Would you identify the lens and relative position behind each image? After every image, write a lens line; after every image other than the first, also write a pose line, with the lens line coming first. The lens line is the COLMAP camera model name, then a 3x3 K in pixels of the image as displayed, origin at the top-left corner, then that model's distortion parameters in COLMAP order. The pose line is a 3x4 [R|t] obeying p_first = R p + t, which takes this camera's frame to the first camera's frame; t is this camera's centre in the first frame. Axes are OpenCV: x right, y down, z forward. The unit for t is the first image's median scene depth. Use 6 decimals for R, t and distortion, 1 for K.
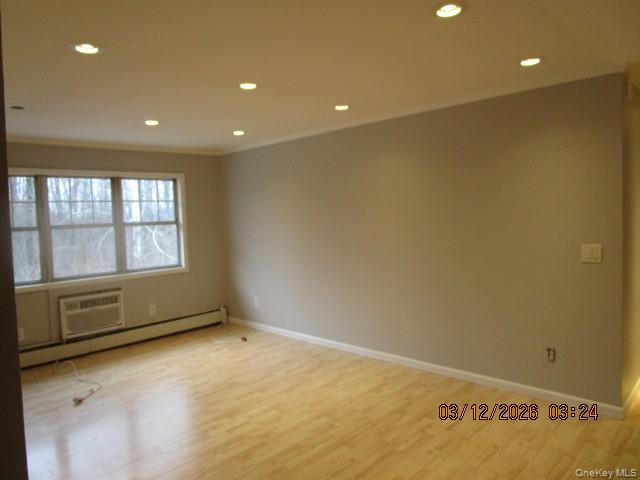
lens RADIAL K [[486.0, 0, 320.6], [0, 486.0, 241.9], [0, 0, 1]] dist [-0.033394, 0.006717]
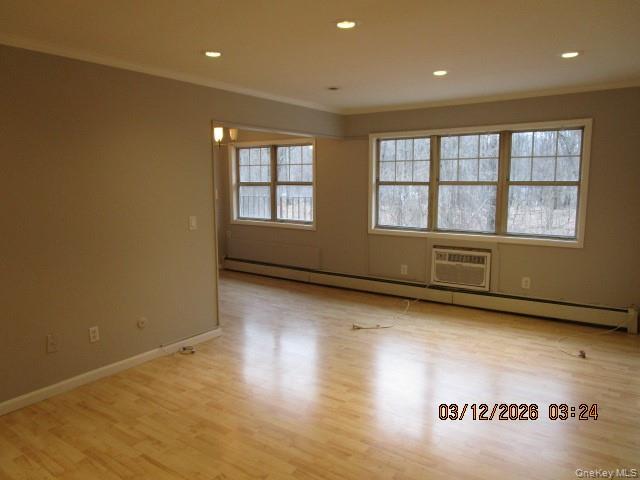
lens RADIAL K [[486.0, 0, 318.0], [0, 486.0, 236.8], [0, 0, 1]] dist [-0.033394, 0.006717]
pose [[0.096477, 0.150362, -0.983912, 0.491943], [-0.053833, 0.987865, 0.145687, -0.051148], [0.993878, 0.038912, 0.103400, 0.570113]]
